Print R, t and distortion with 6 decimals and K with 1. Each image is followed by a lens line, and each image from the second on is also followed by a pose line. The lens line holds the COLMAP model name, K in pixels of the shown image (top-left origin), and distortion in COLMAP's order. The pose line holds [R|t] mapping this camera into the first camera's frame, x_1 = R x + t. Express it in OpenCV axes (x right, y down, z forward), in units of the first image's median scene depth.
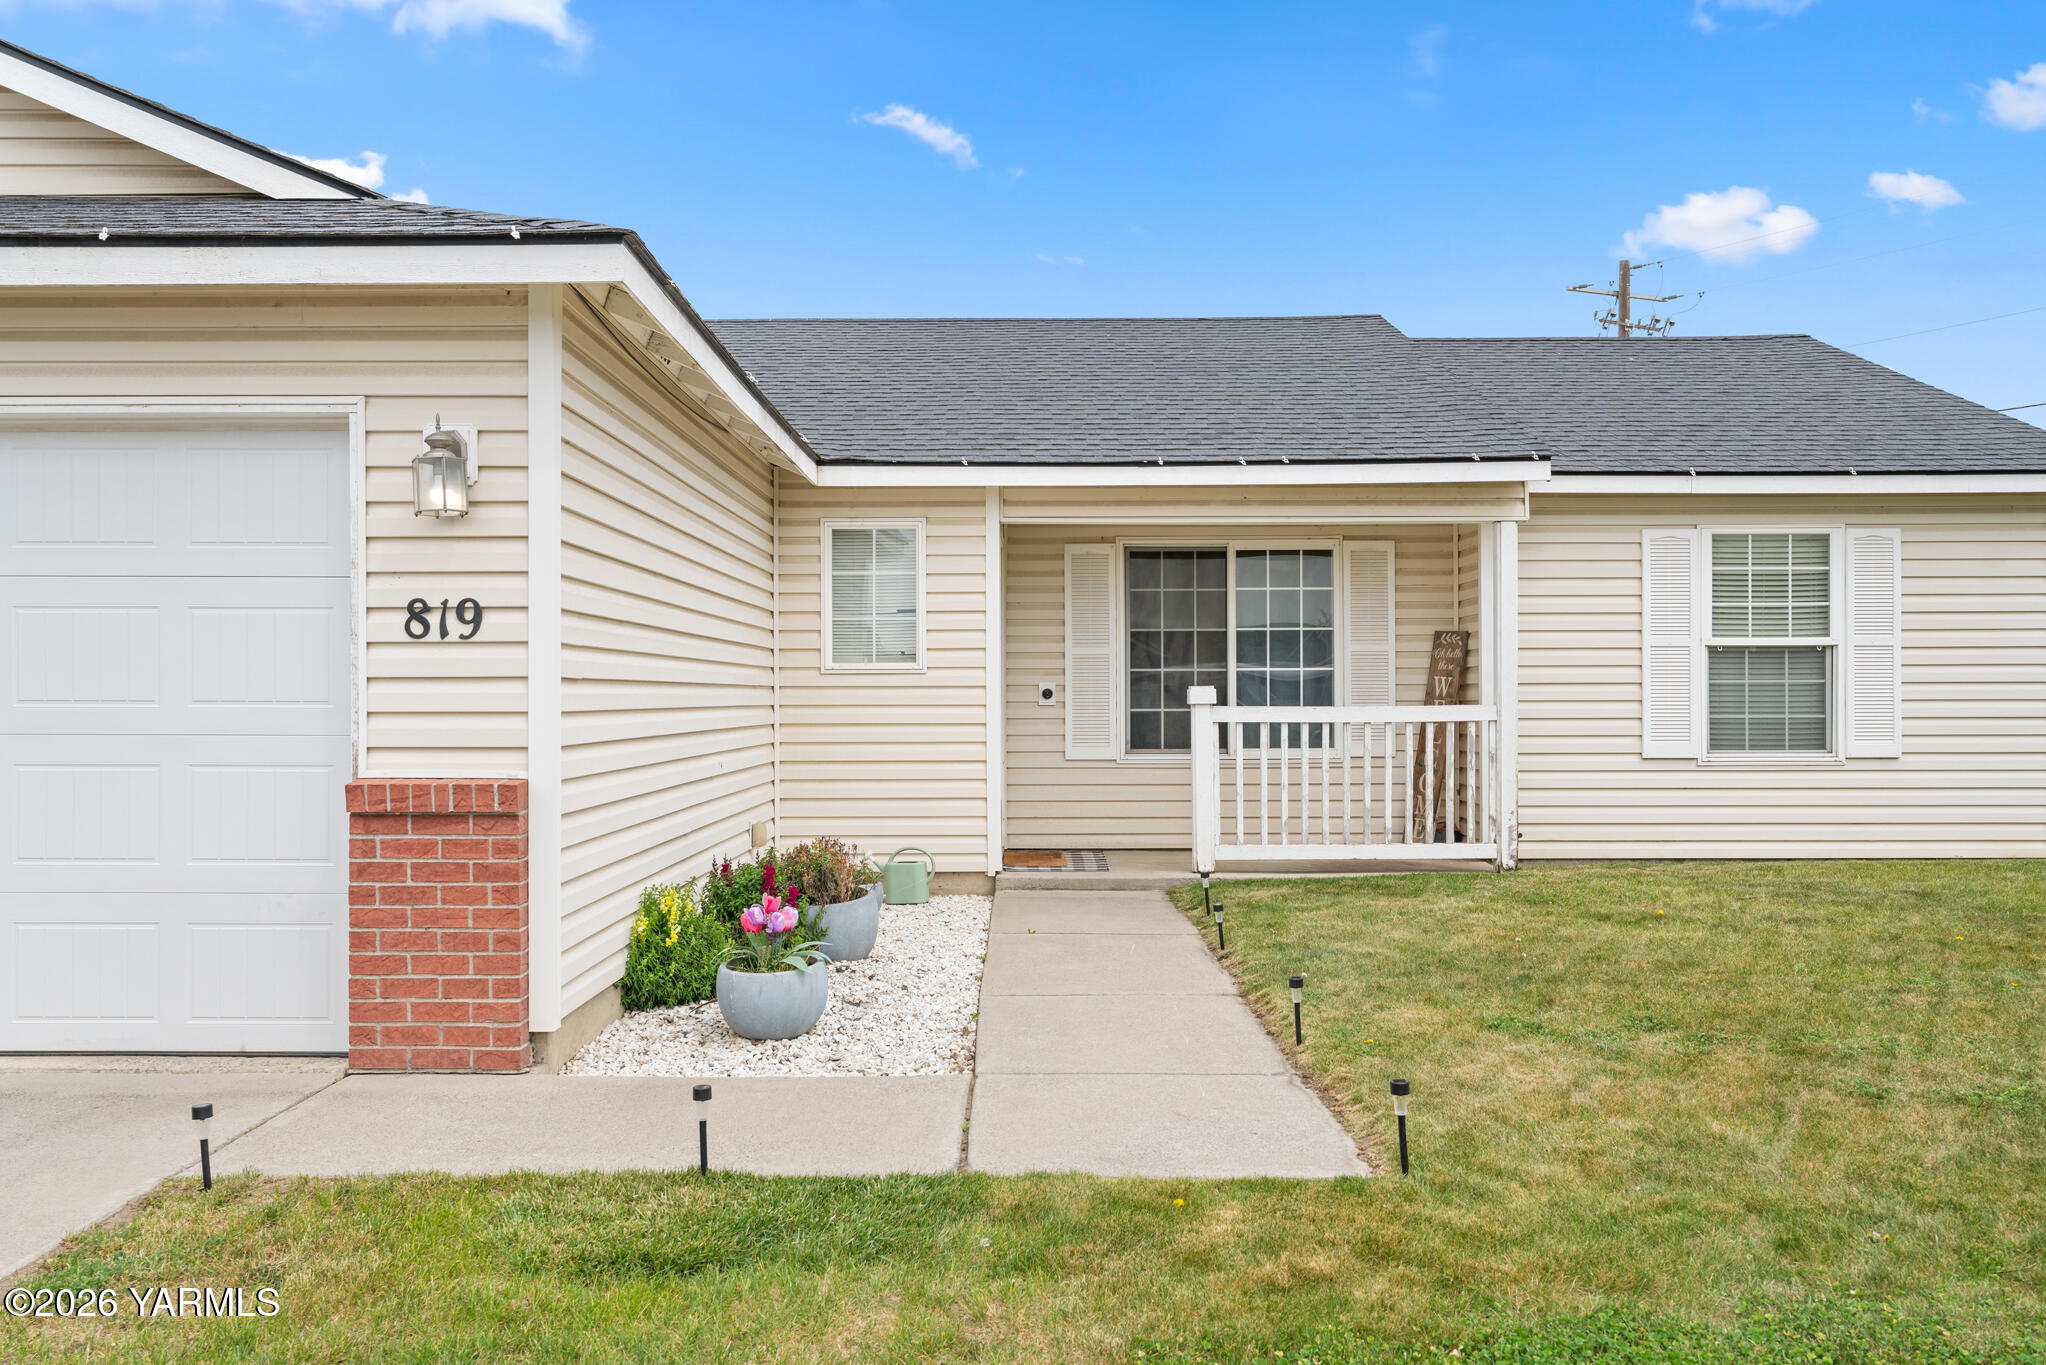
lens RADIAL K [[1636.4, 0, 1022.1], [0, 1636.4, 681.6], [0, 0, 1]] dist [0.001245, 0.000295]
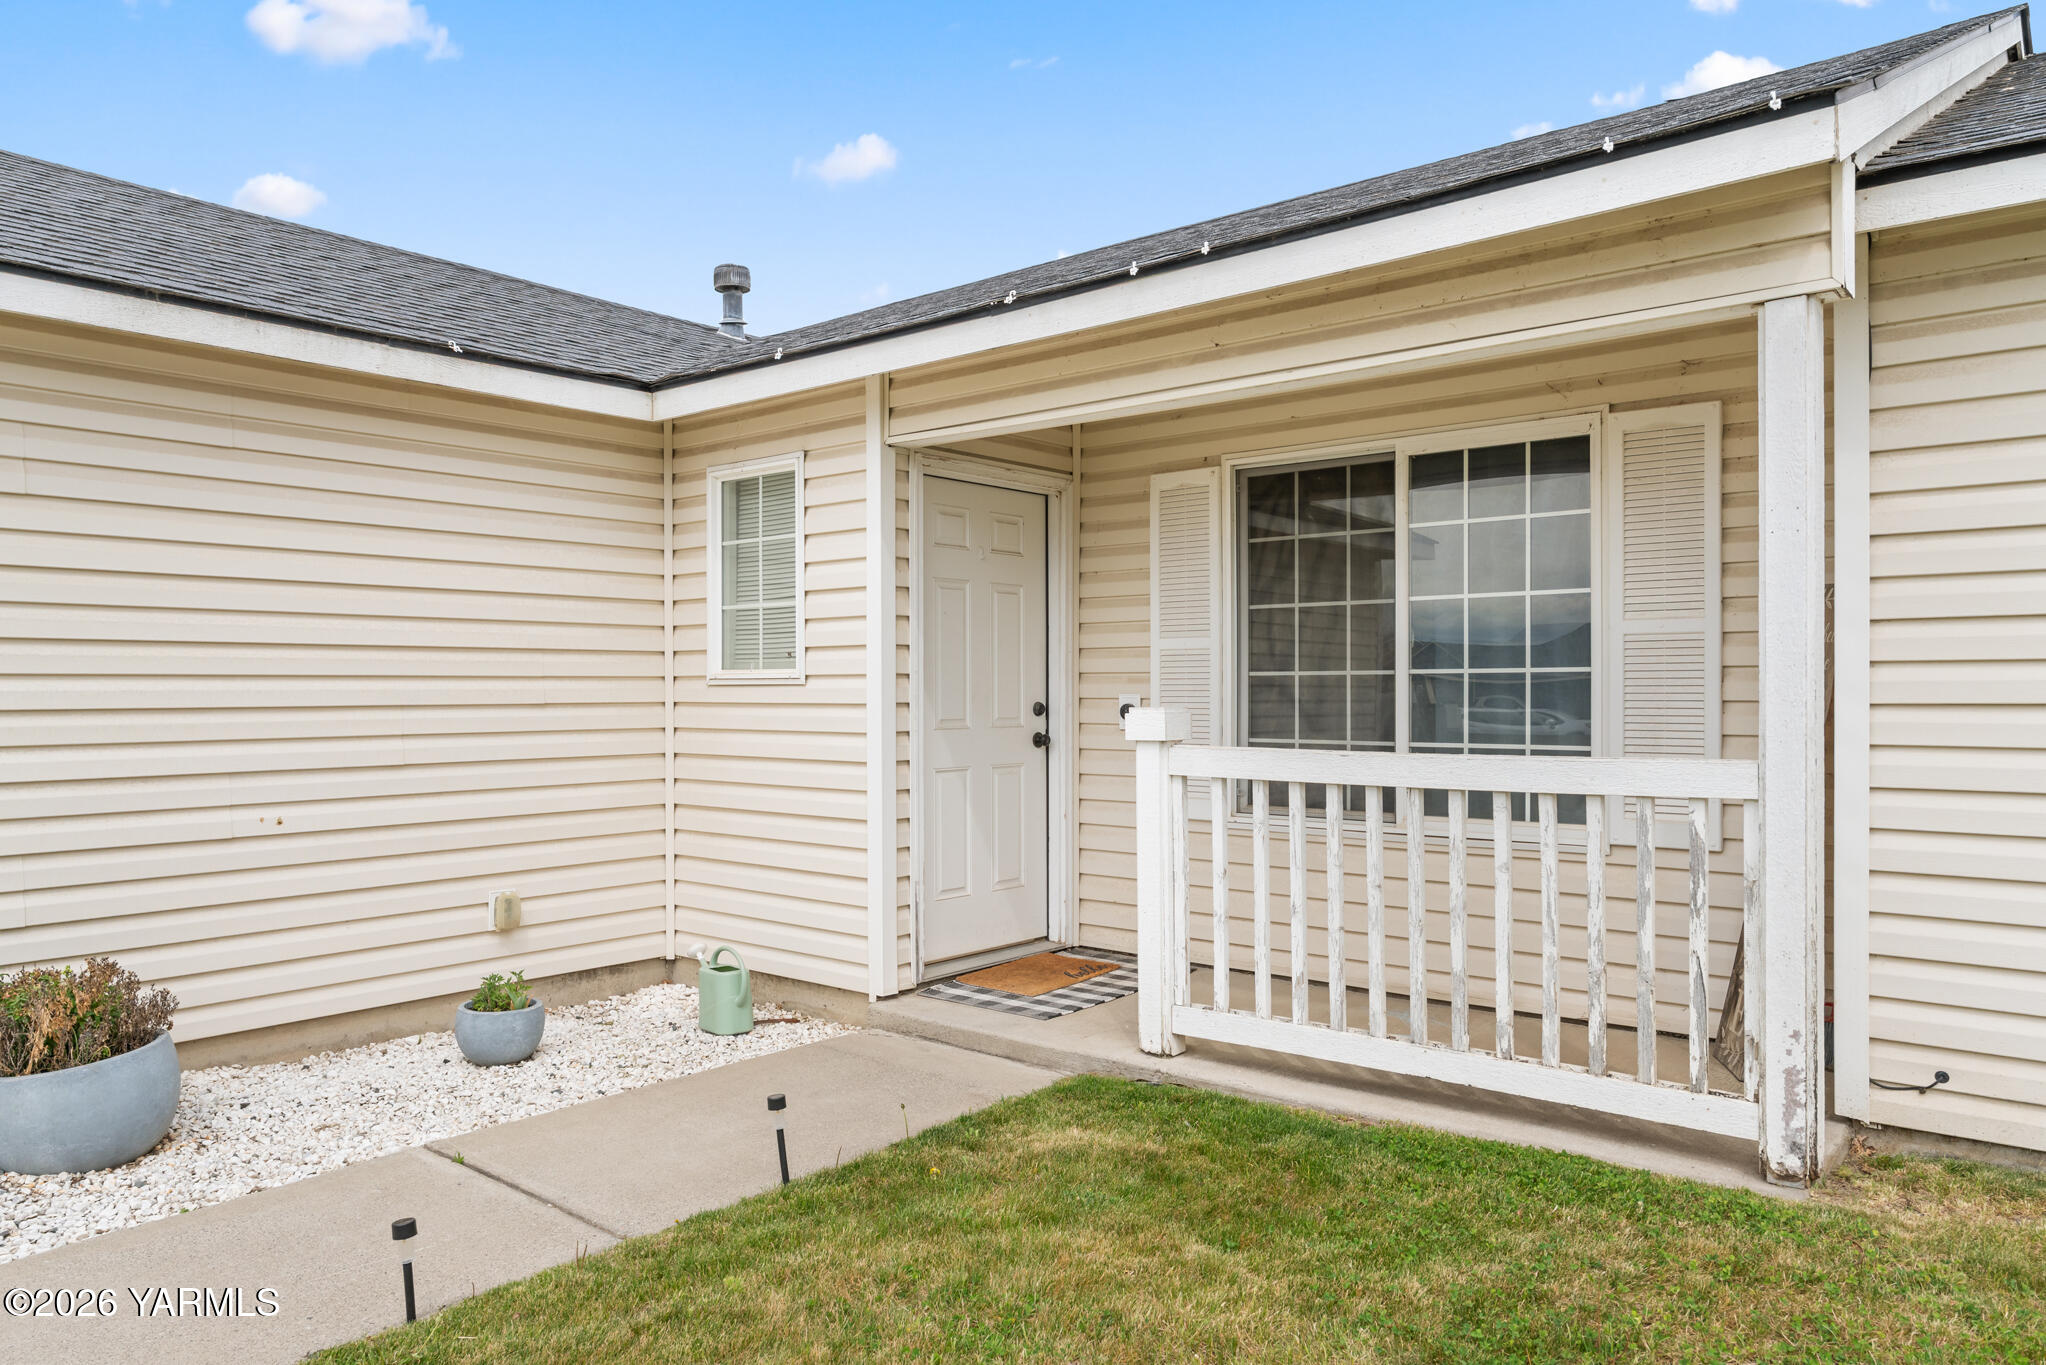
lens RADIAL K [[1397.0, 0, 1022.1], [0, 1397.0, 691.1], [0, 0, 1]] dist [-0.002410, -0.001350]
pose [[0.757248, 0.002662, -0.653122, 0.376827], [0.006055, 0.999920, 0.011096, -0.008076], [0.653100, -0.012357, 0.757171, 0.621241]]
